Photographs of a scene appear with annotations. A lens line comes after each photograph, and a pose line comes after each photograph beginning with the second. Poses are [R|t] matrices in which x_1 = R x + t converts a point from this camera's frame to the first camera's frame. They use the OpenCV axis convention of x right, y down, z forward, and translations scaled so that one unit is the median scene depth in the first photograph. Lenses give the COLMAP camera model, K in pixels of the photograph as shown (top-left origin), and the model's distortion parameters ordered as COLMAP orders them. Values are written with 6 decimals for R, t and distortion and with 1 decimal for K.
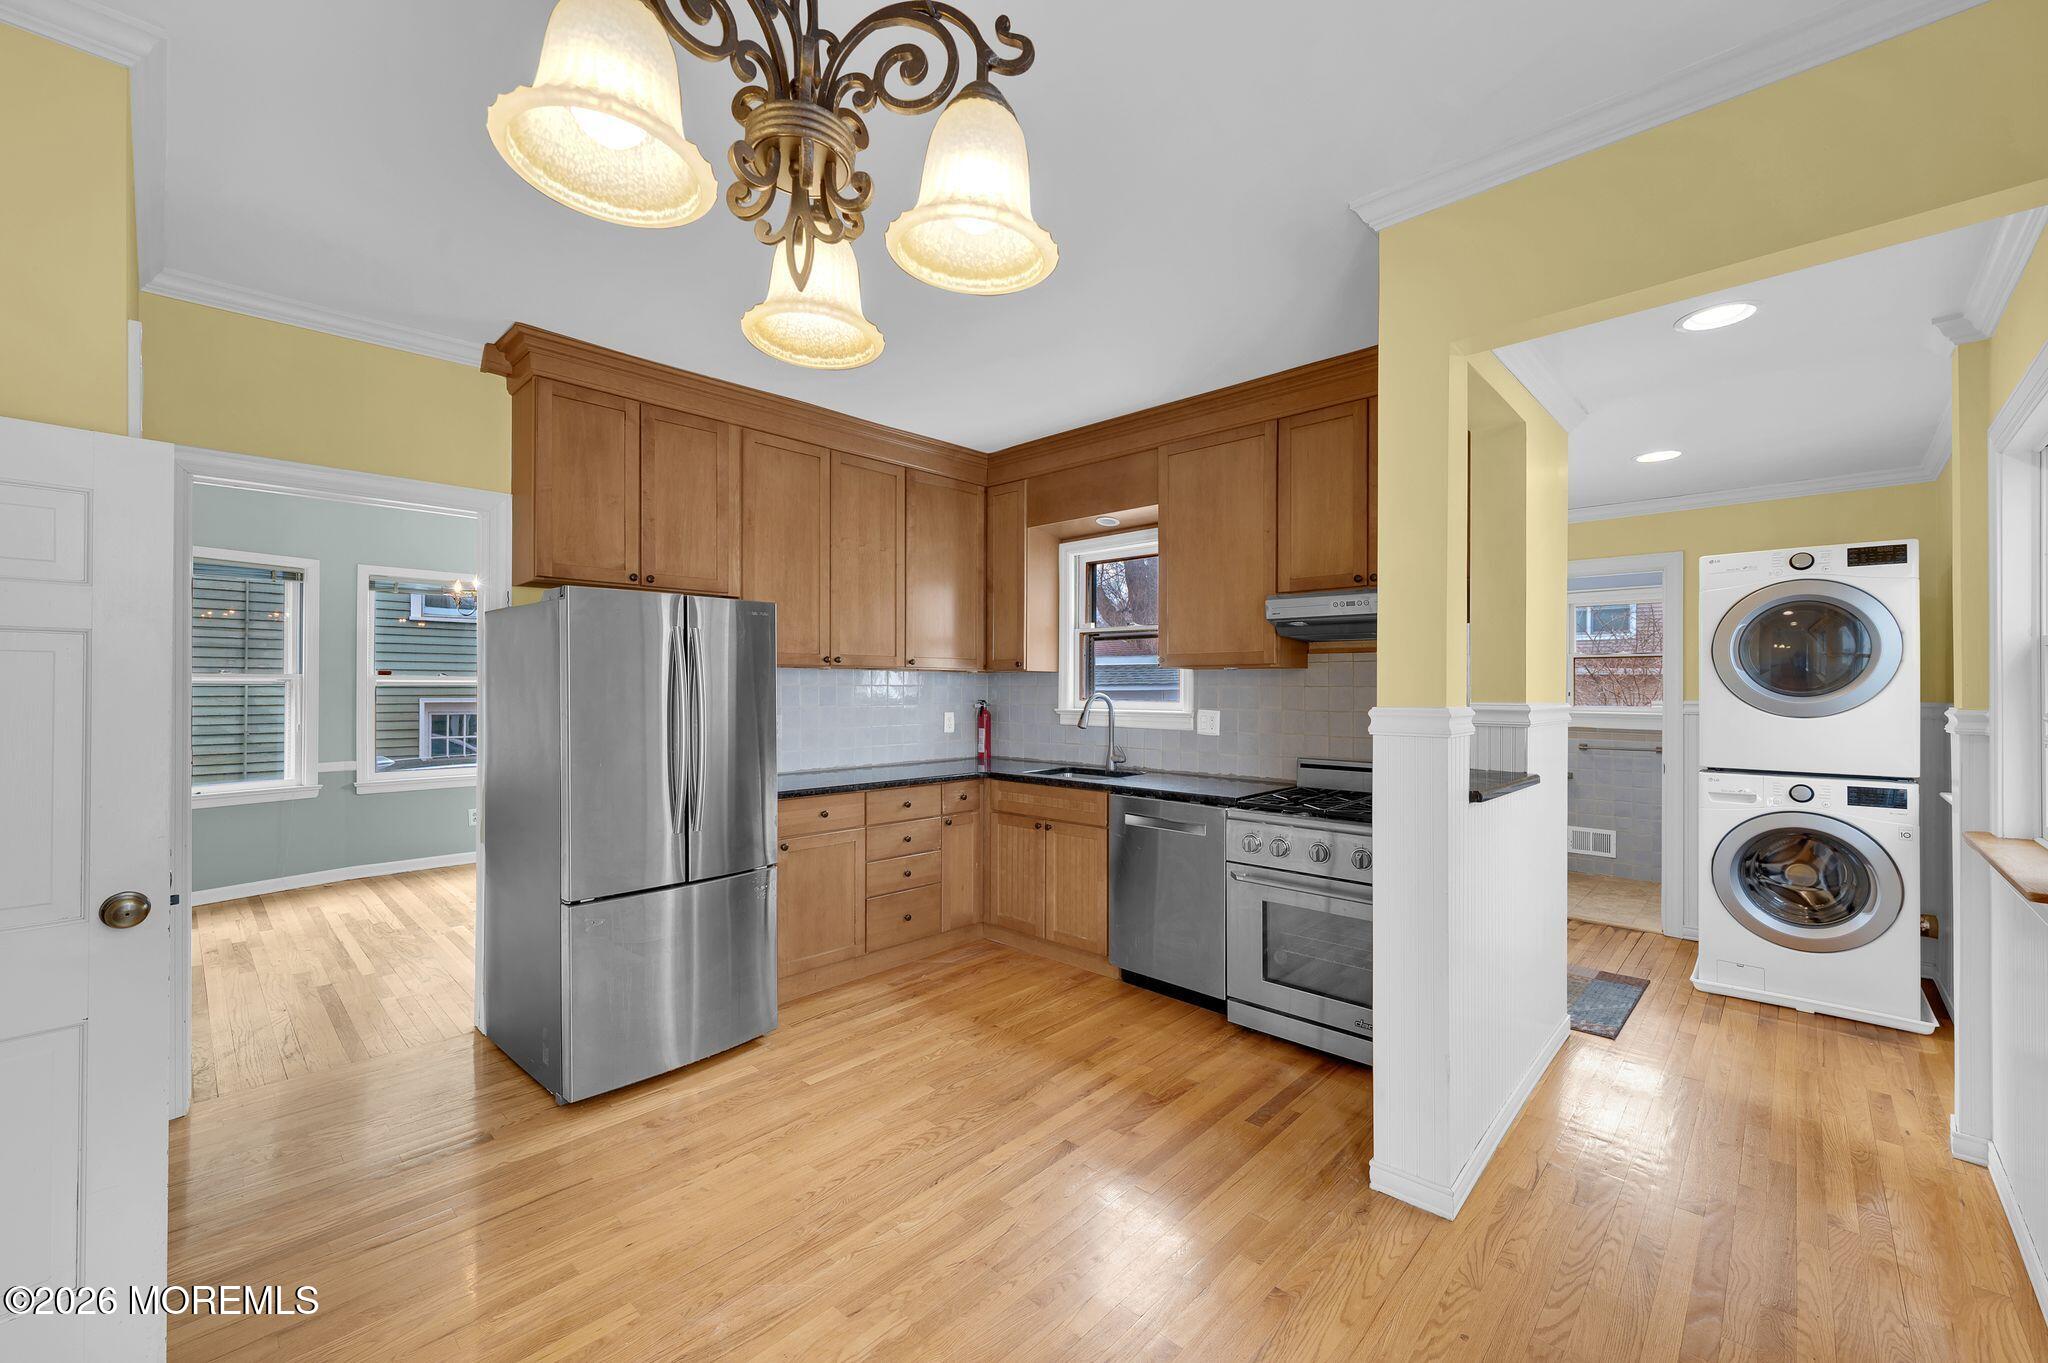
lens RADIAL K [[816.3, 0, 1025.5], [0, 816.3, 683.6], [0, 0, 1]] dist [0.001425, -0.000225]
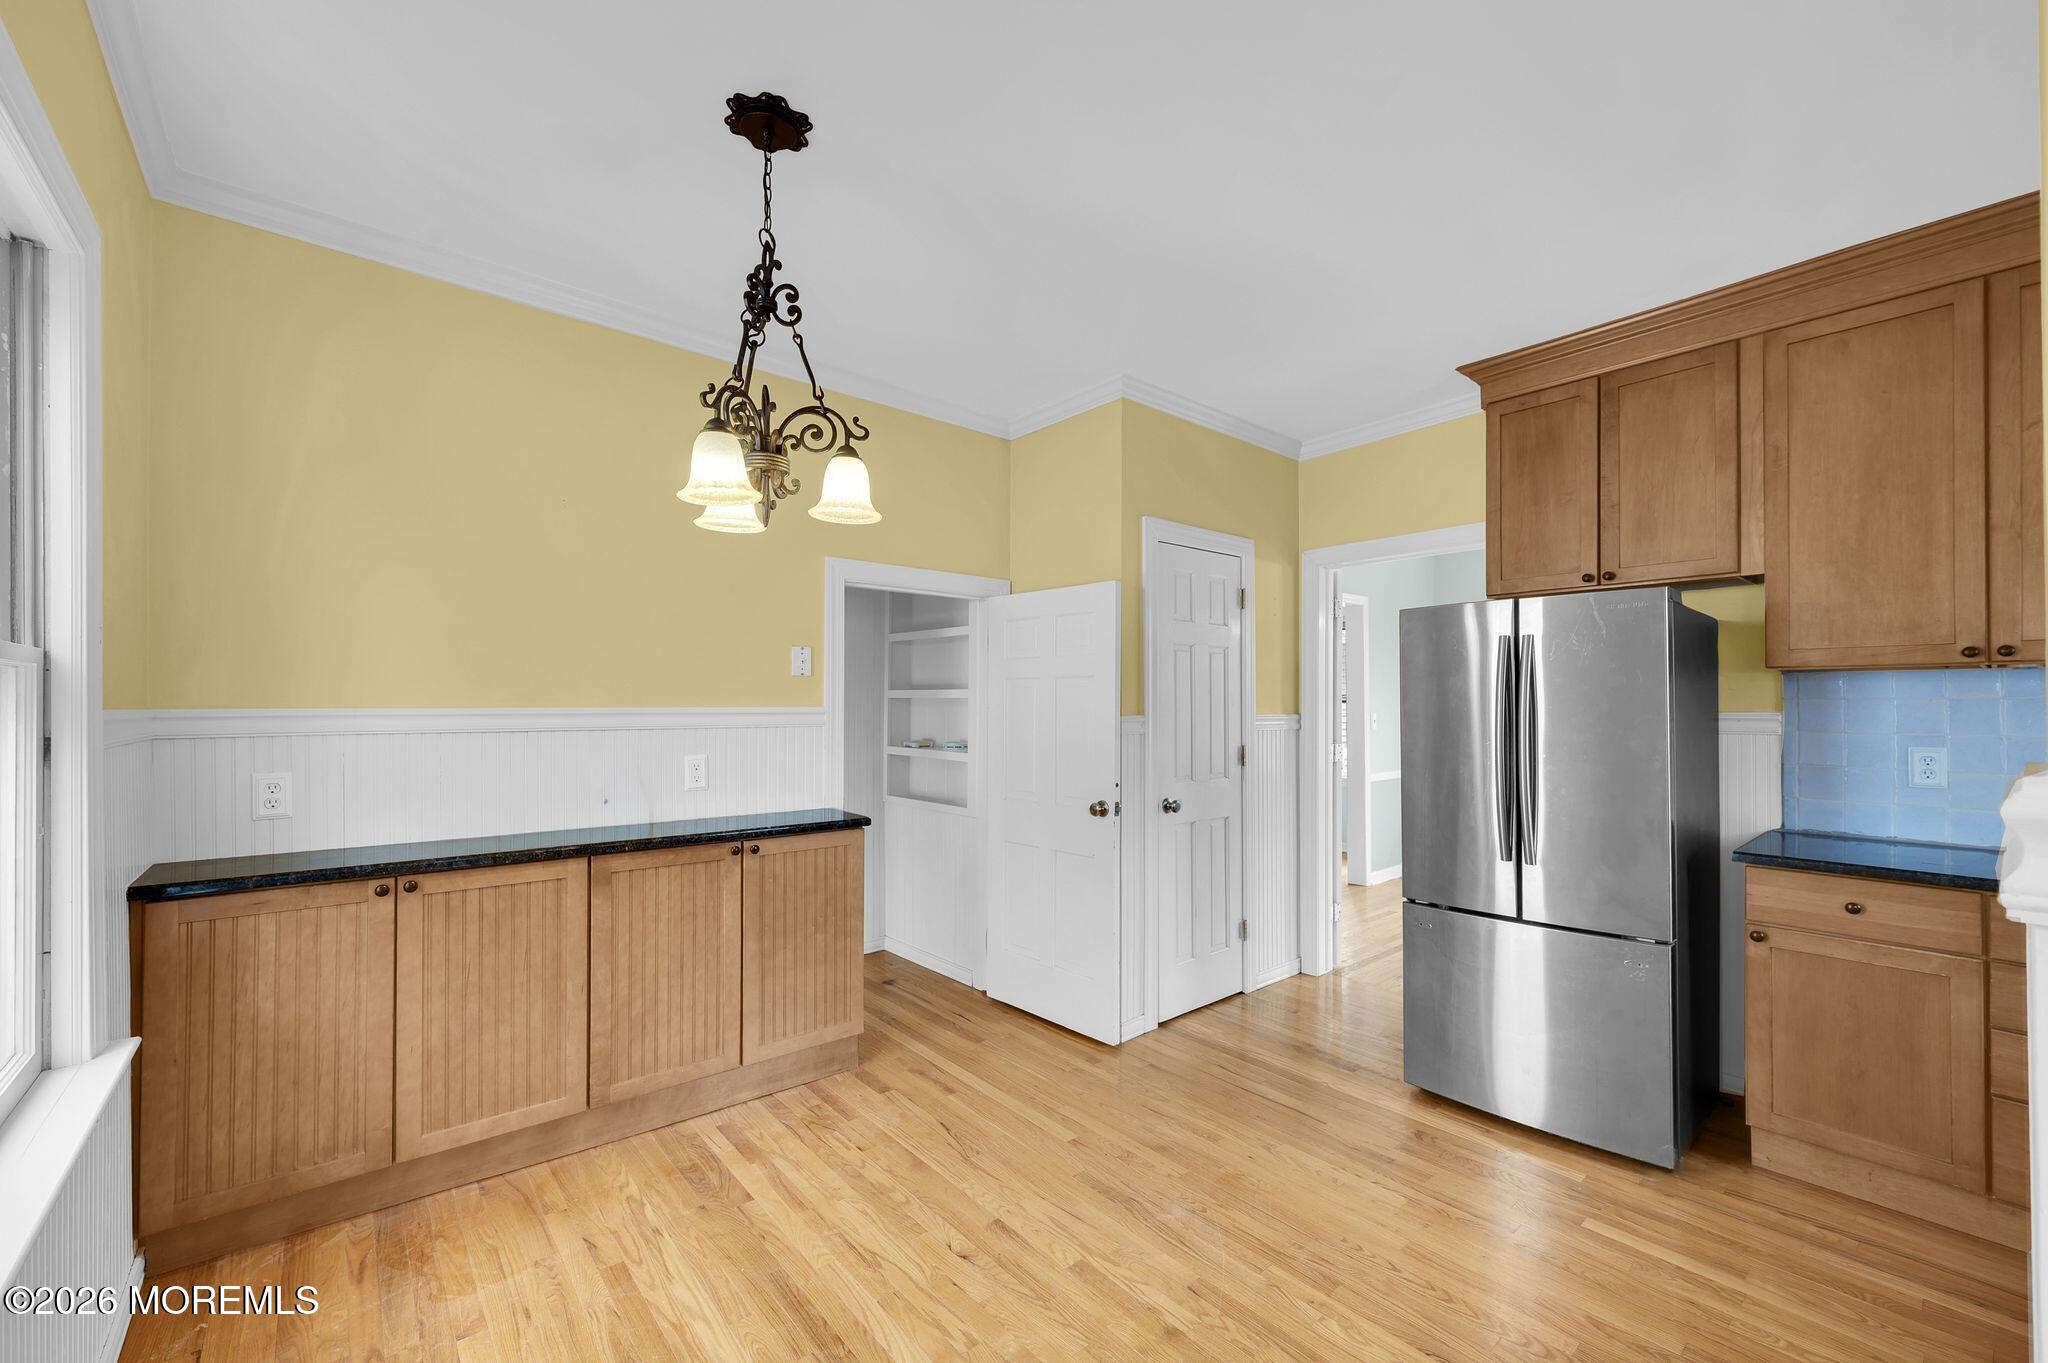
lens RADIAL K [[816.3, 0, 1017.6], [0, 816.3, 700.0], [0, 0, 1]] dist [0.001425, -0.000225]
pose [[-0.118627, -0.007633, -0.992909, 1.069391], [0.005314, 0.999951, -0.008322, 0.013861], [0.992925, -0.006263, -0.118581, 1.104720]]
